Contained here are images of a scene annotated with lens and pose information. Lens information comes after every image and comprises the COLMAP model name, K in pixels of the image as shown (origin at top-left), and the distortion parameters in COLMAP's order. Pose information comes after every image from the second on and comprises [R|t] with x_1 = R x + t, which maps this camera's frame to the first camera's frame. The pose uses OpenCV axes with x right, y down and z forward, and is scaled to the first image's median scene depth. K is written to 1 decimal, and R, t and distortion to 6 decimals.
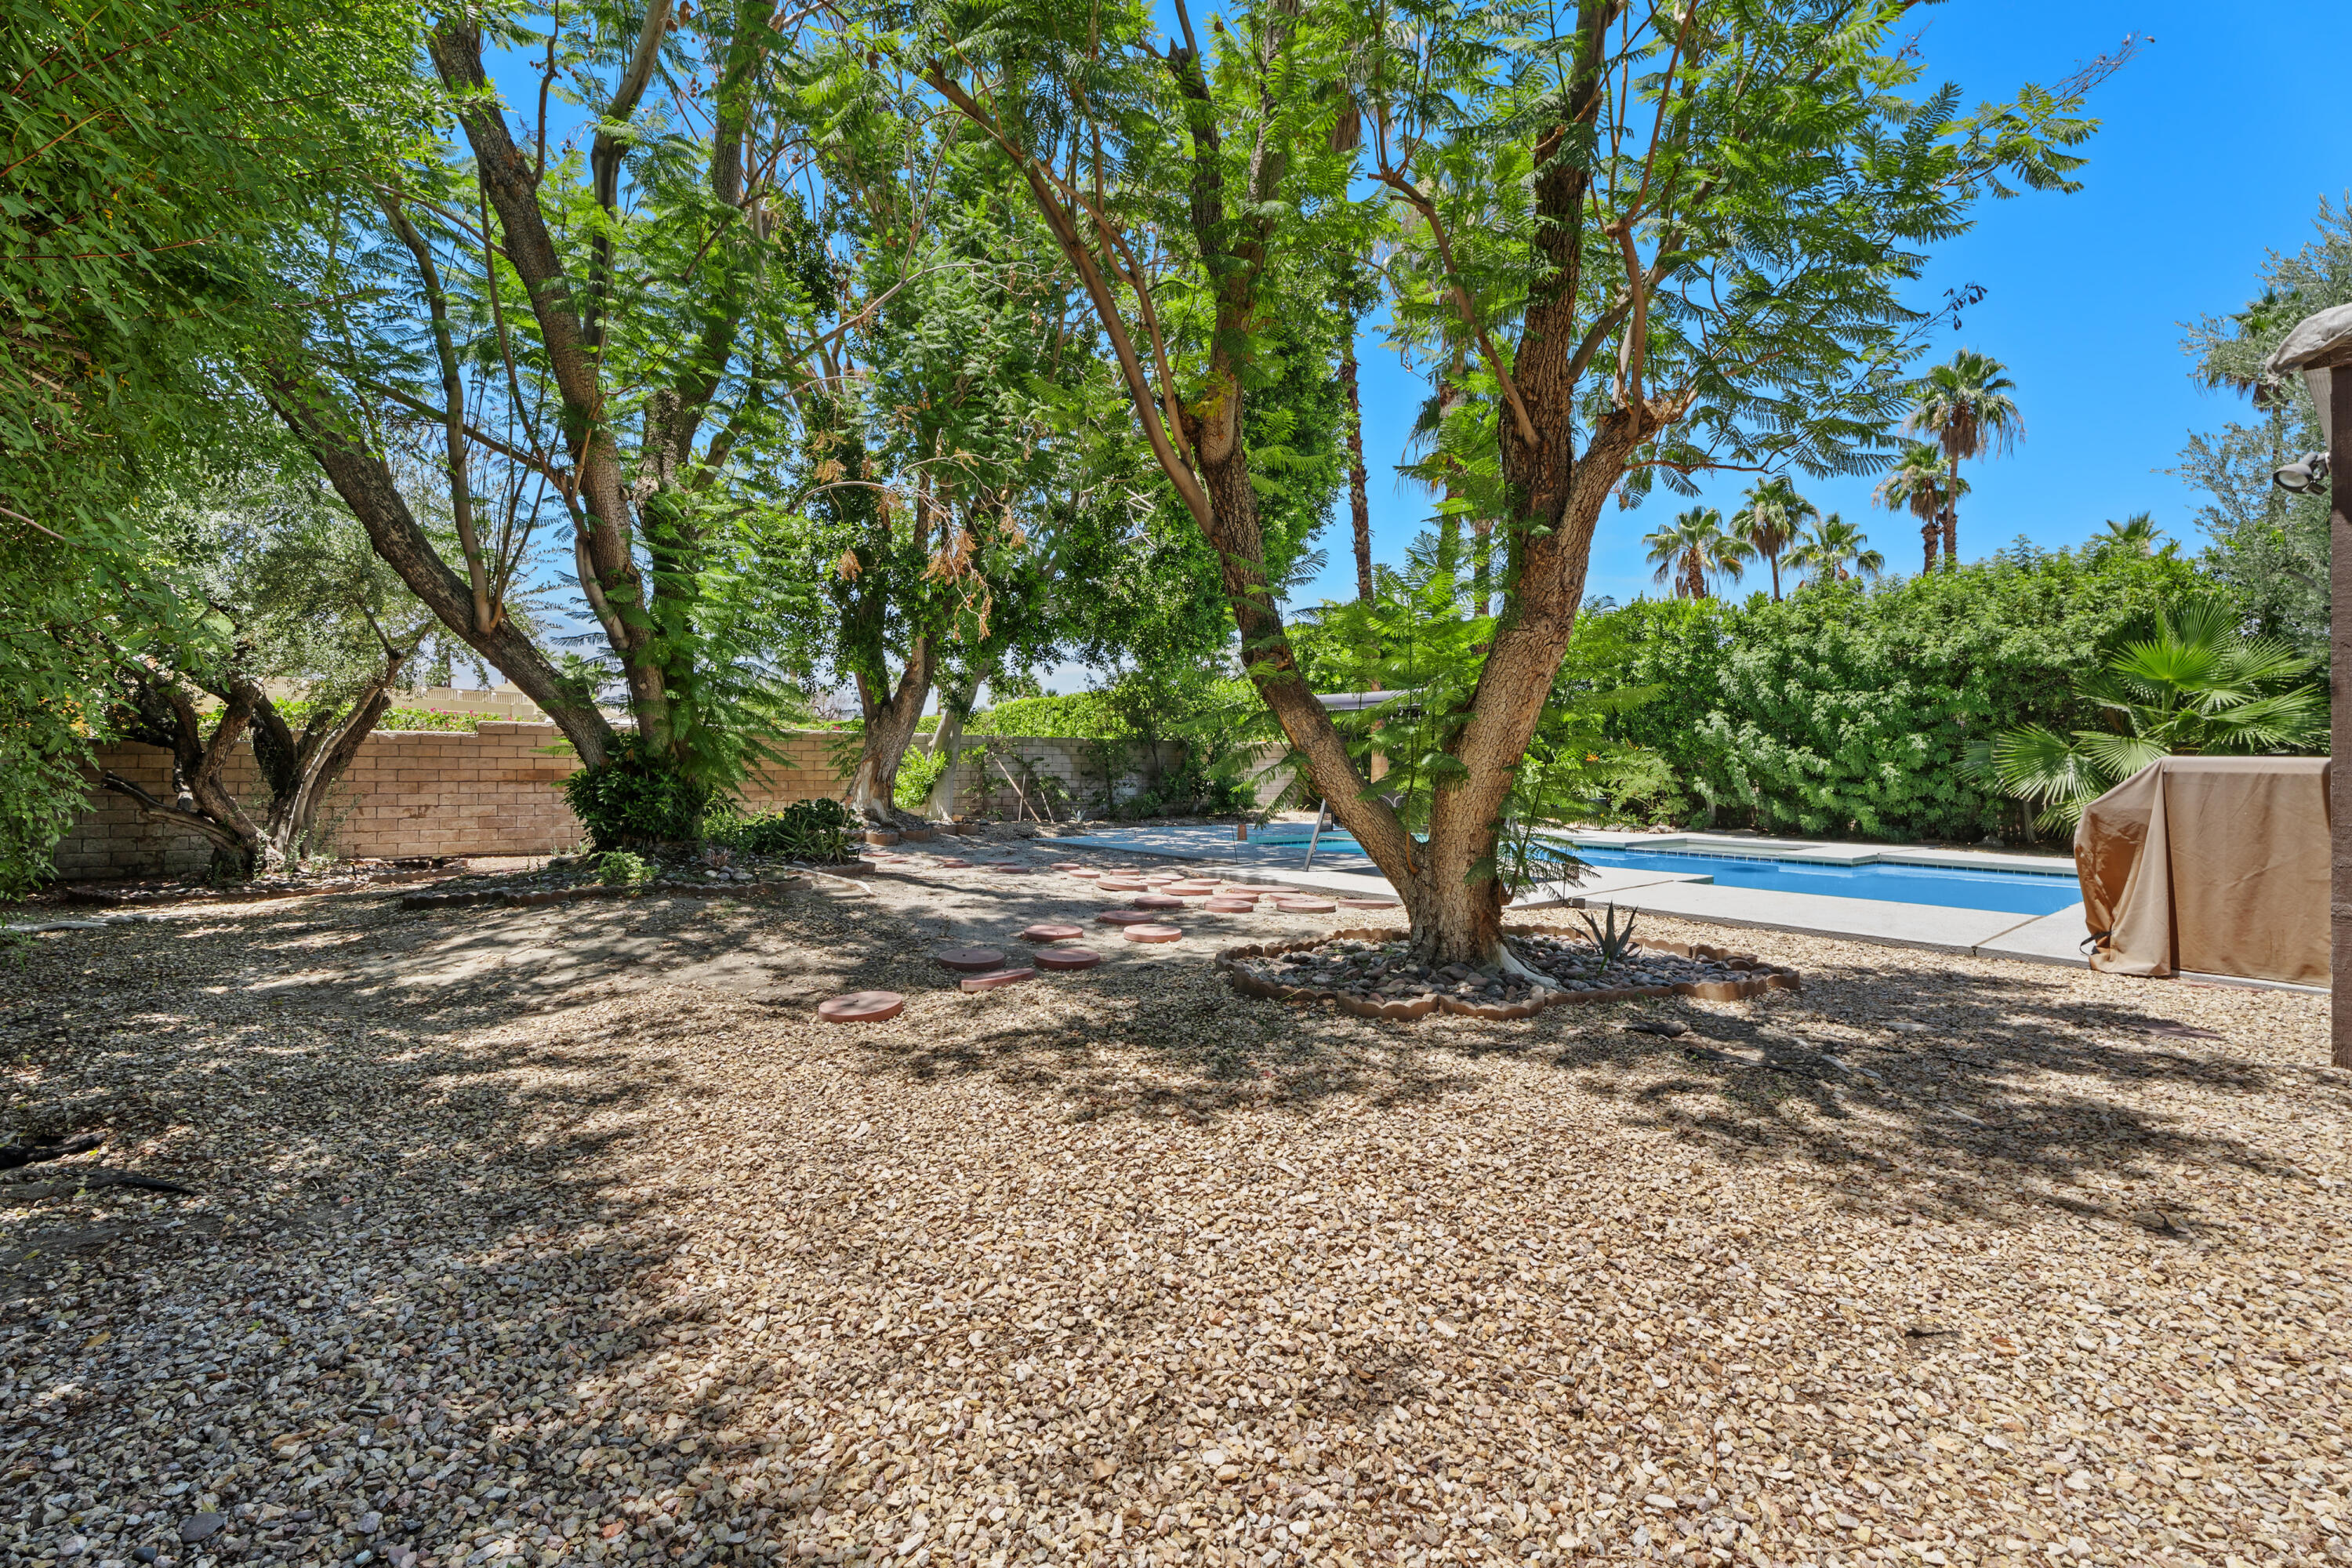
lens RADIAL K [[1083.8, 0, 1140.7], [0, 1083.8, 751.1], [0, 0, 1]] dist [0.025025, -0.002245]
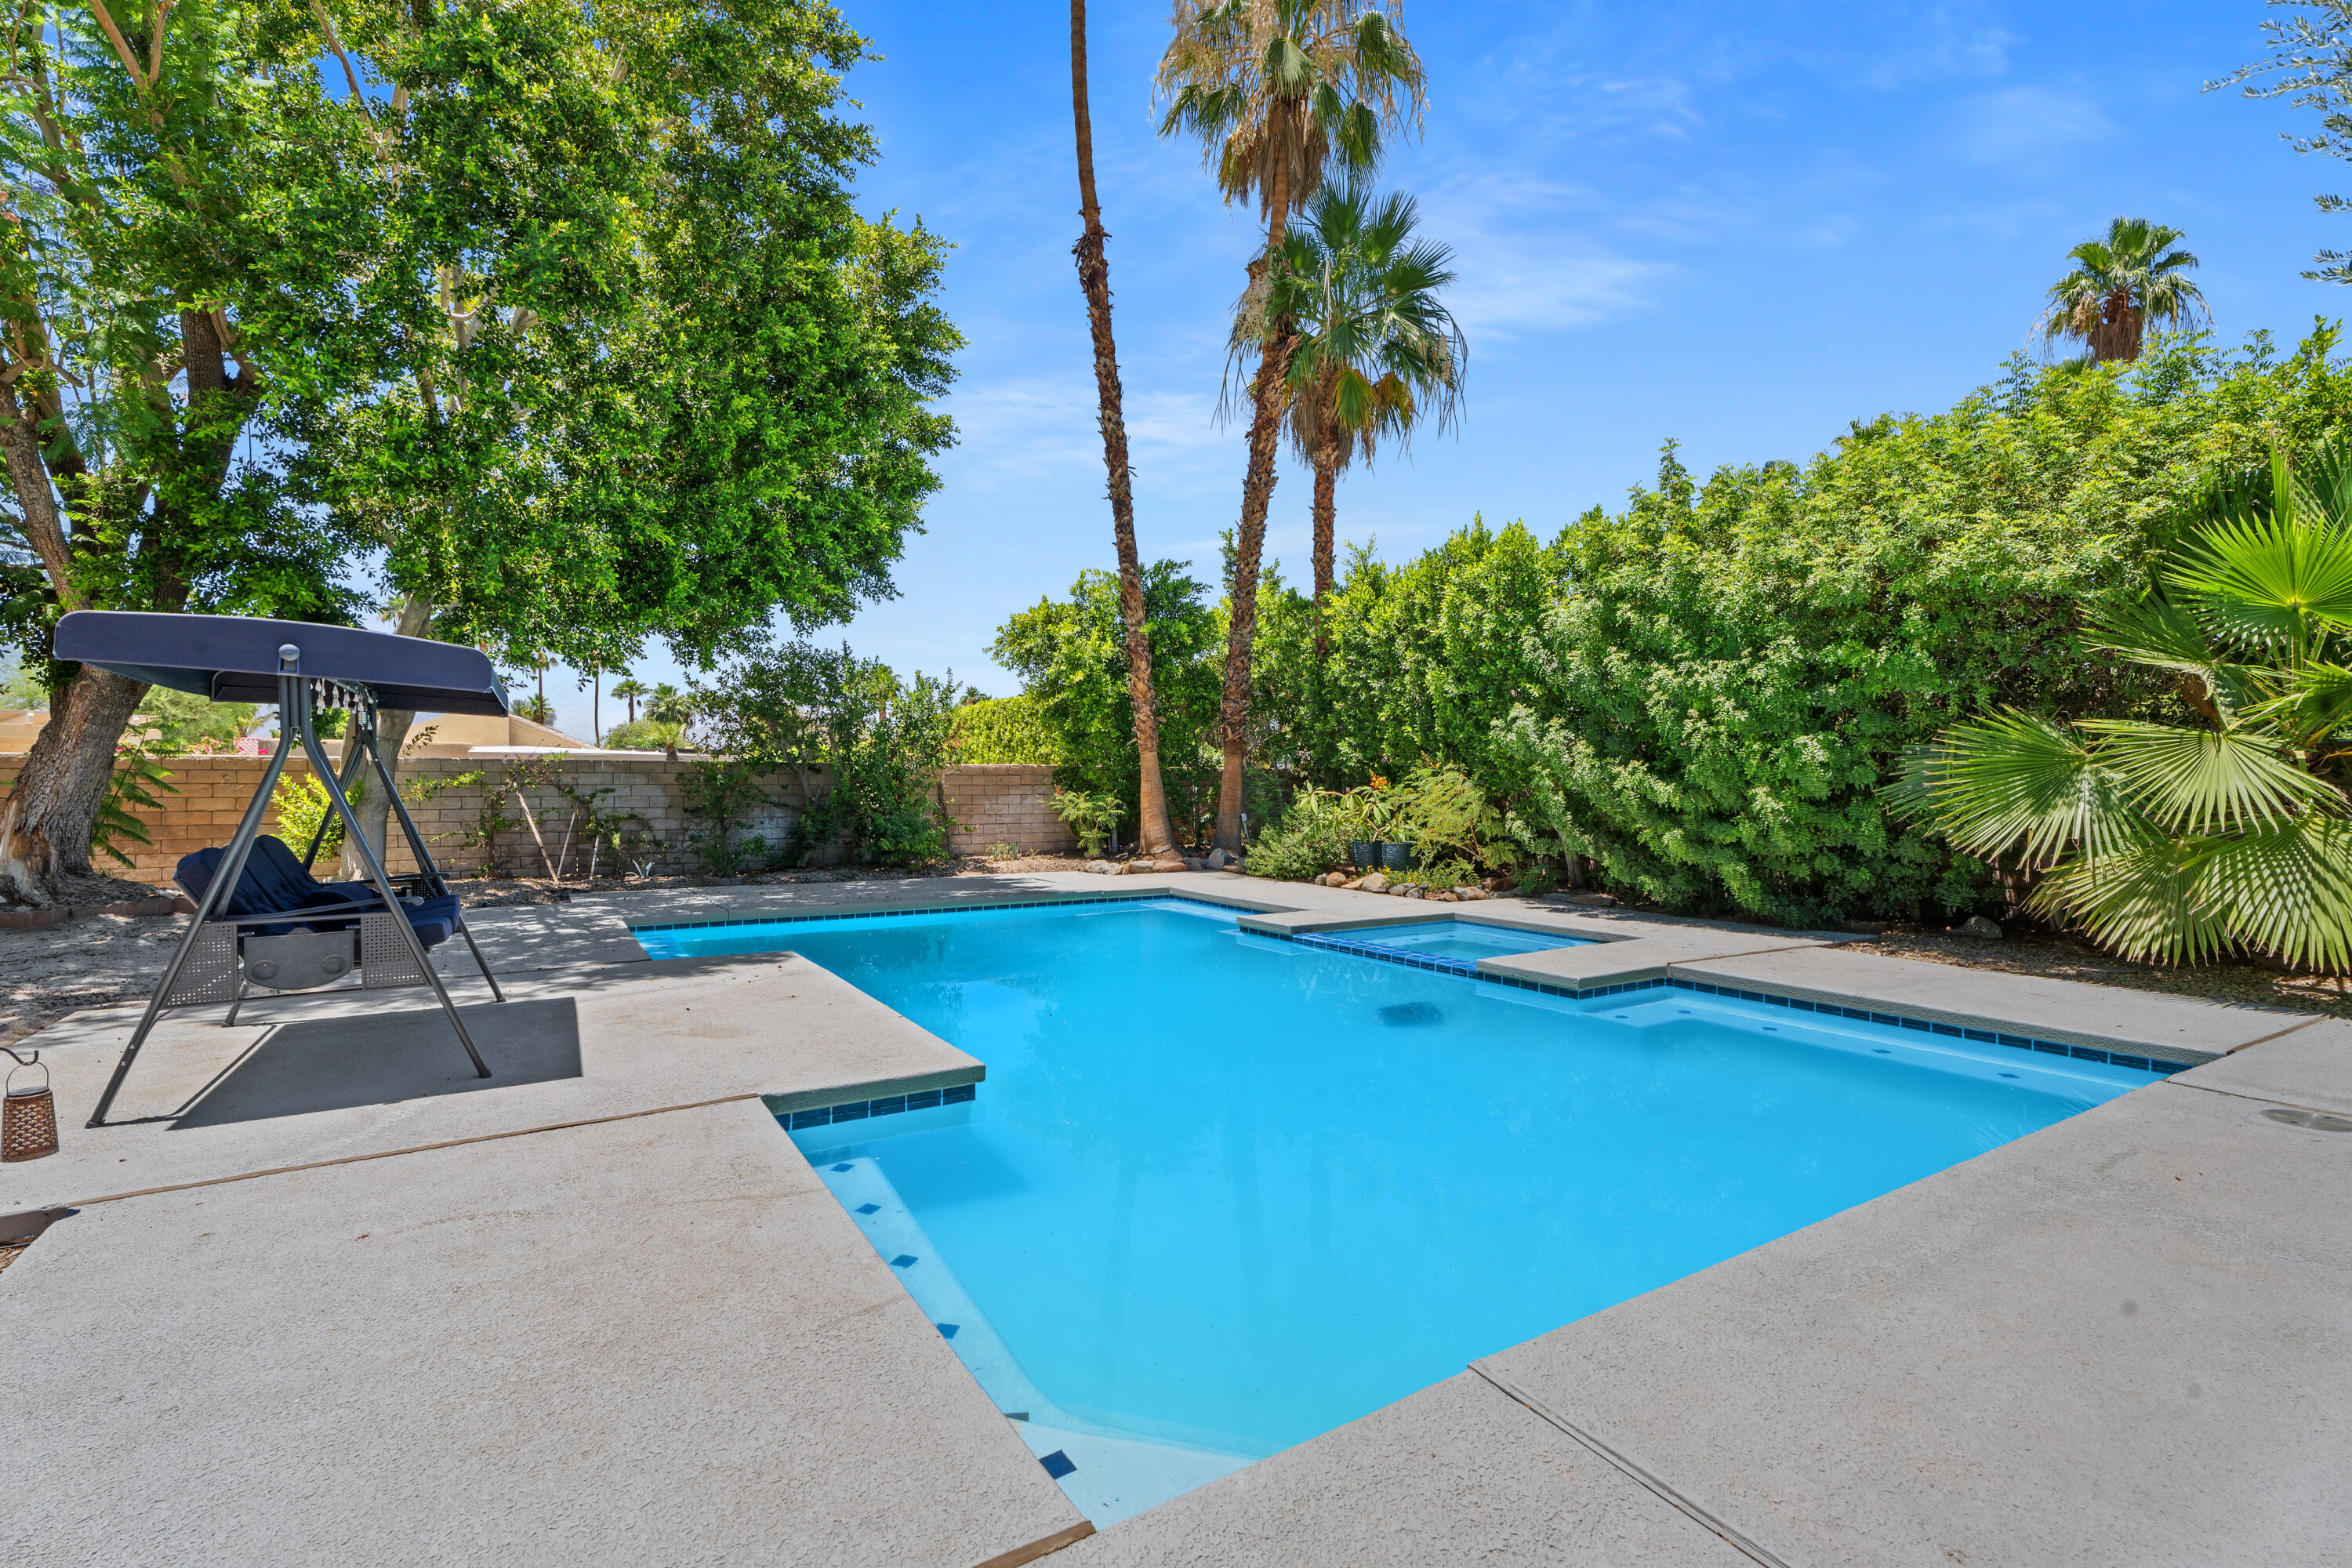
lens RADIAL K [[1083.8, 0, 1163.1], [0, 1083.8, 799.5], [0, 0, 1]] dist [0.025025, -0.002245]
pose [[0.992693, -0.006836, -0.120472, 0.434243], [0.008972, 0.999812, 0.017197, 0.004634], [0.120332, -0.018152, 0.992568, 0.403361]]
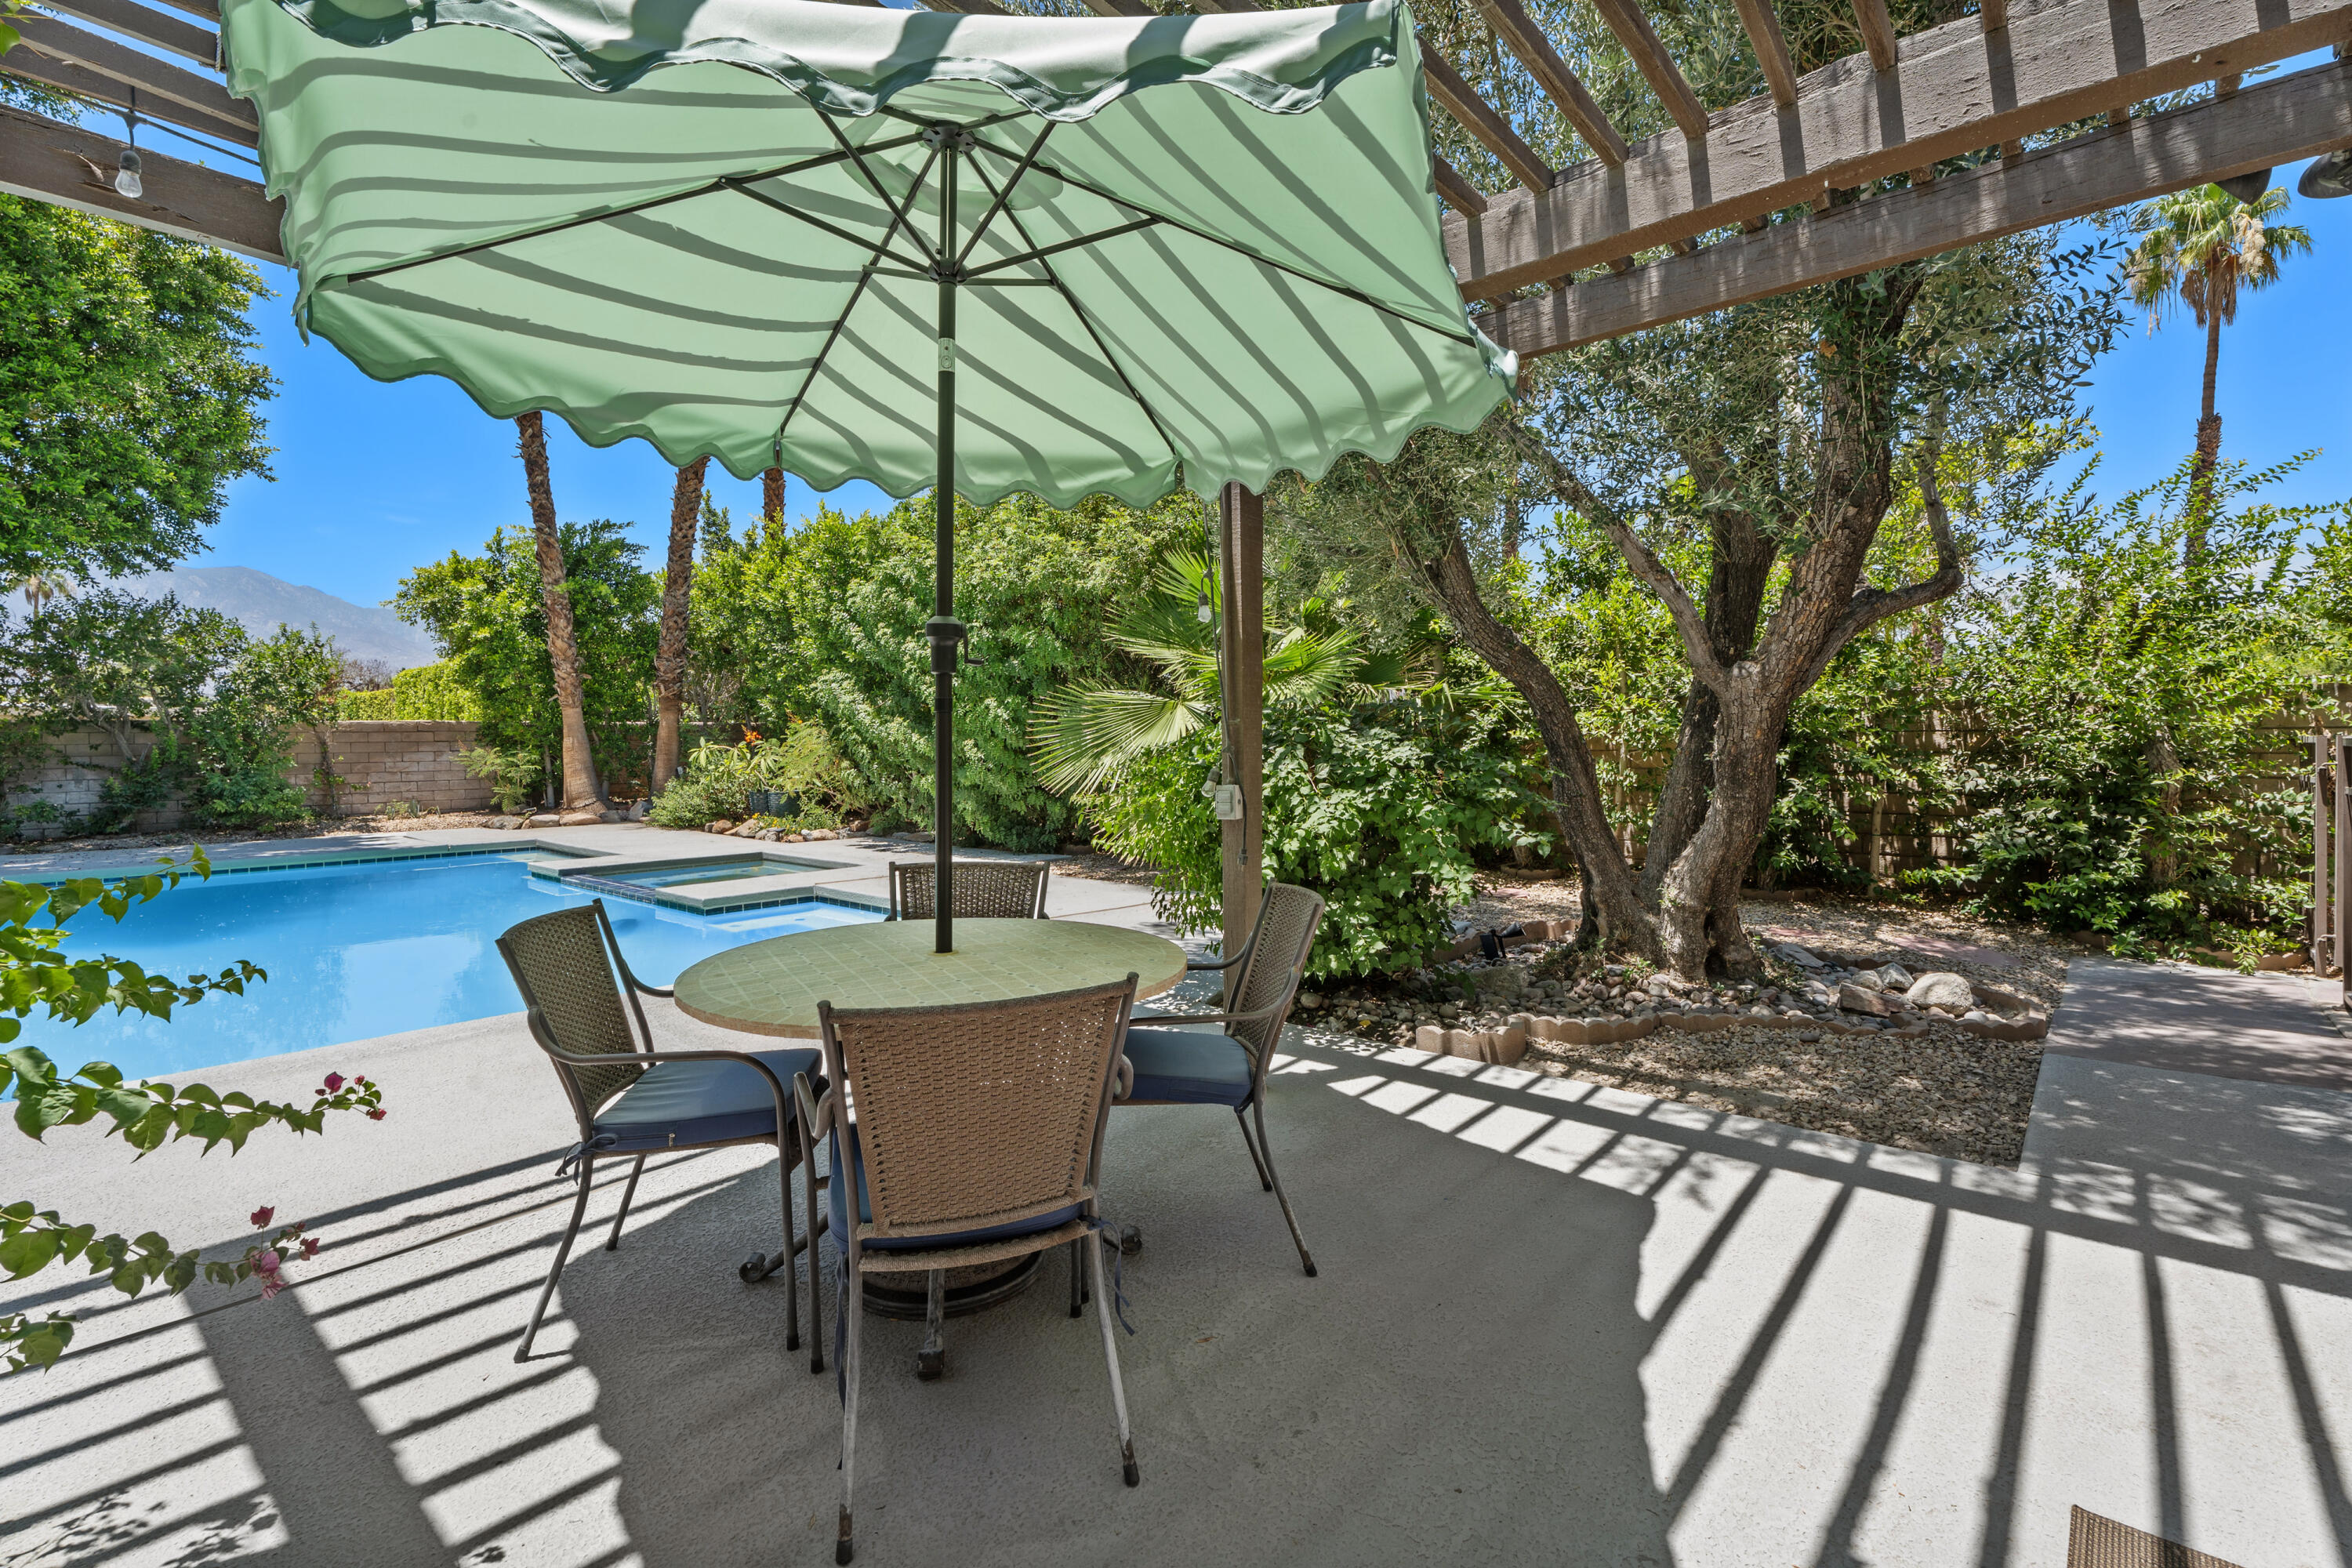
lens RADIAL K [[1083.8, 0, 1175.0], [0, 1083.8, 745.7], [0, 0, 1]] dist [0.025025, -0.002245]
pose [[0.987256, -0.018224, 0.158095, 0.680655], [0.015736, 0.999732, 0.016975, 0.004595], [-0.158362, -0.014271, 0.987278, 0.296881]]
